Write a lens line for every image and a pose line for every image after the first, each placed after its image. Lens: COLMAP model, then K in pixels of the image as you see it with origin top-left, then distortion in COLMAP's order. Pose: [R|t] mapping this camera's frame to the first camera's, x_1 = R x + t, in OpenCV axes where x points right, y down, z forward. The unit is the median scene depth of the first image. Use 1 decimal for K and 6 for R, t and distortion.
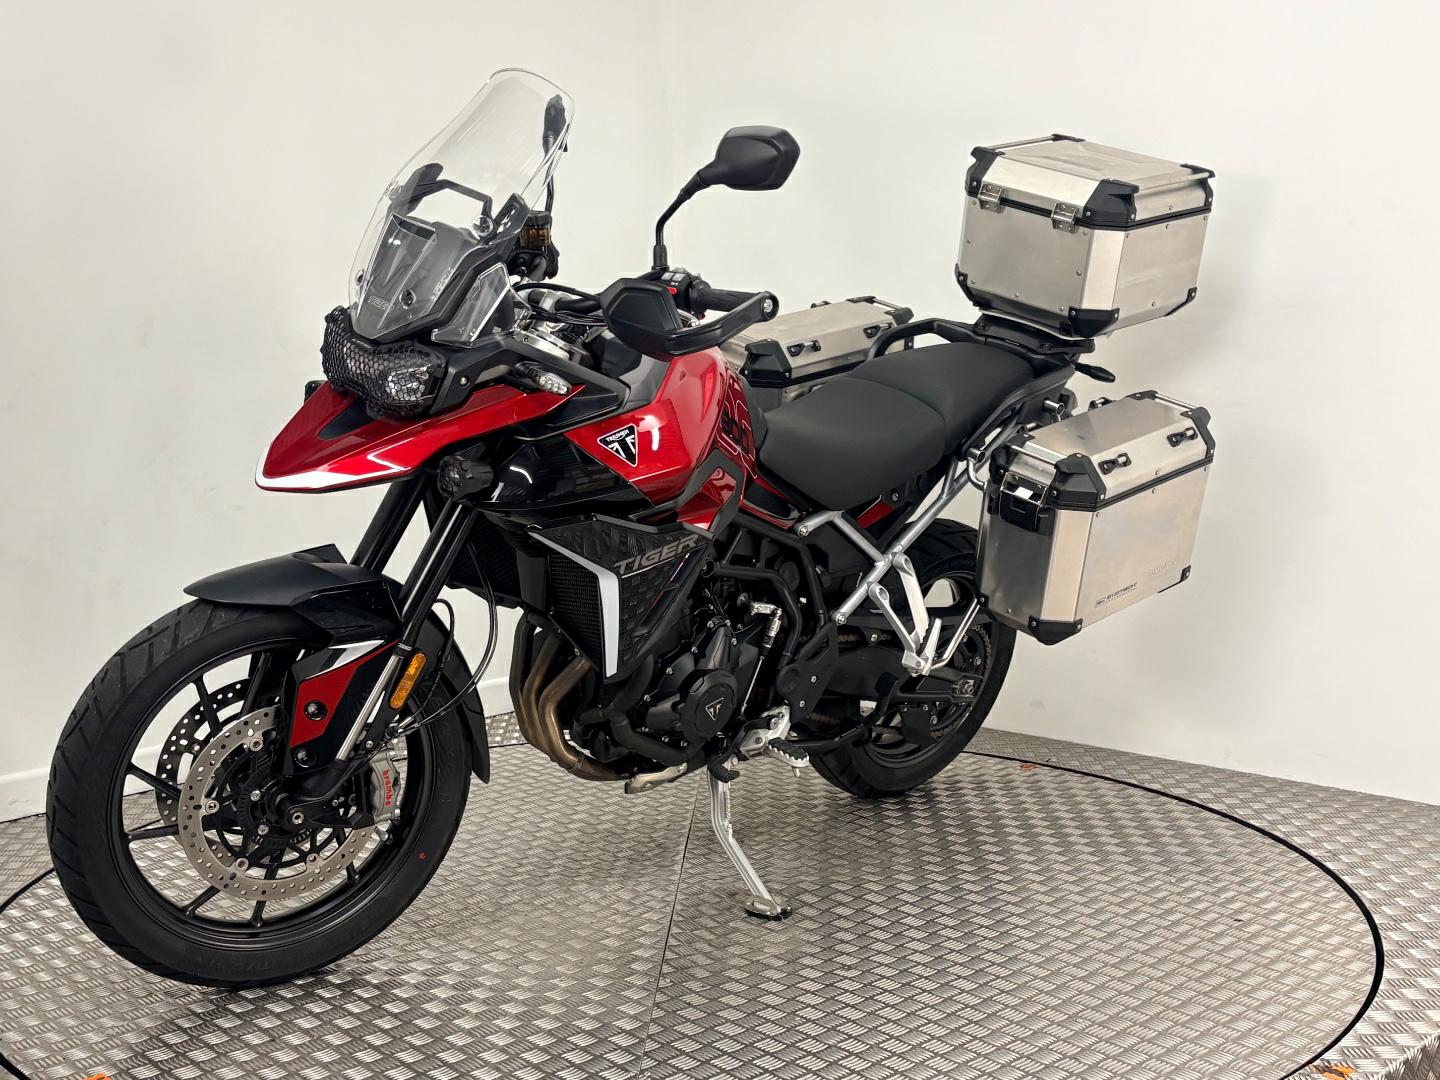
lens RADIAL K [[1777.7, 0, 721.9], [0, 1777.7, 533.4], [0, 0, 1]] dist [0.090343, 0.000000]
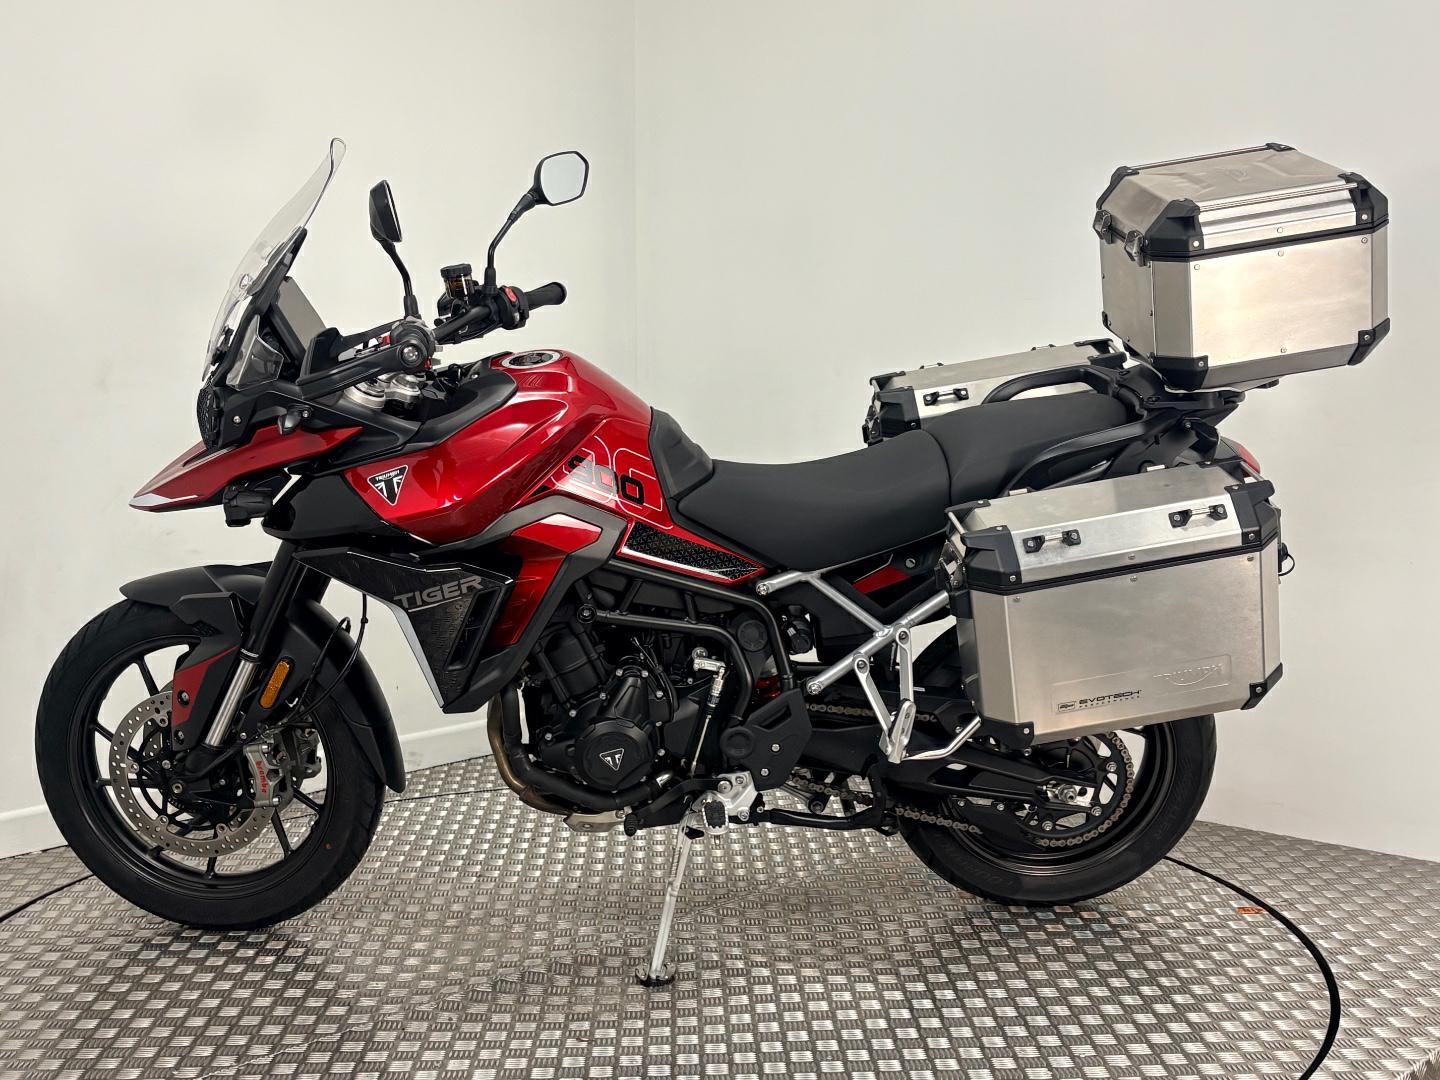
lens RADIAL K [[1777.7, 0, 721.5], [0, 1777.7, 546.5], [0, 0, 1]] dist [0.090343, 0.000000]
pose [[0.770724, 0.068915, -0.633431, 0.667776], [-0.079517, 0.996765, 0.011693, -0.035714], [0.632187, 0.041357, 0.773711, 0.266265]]
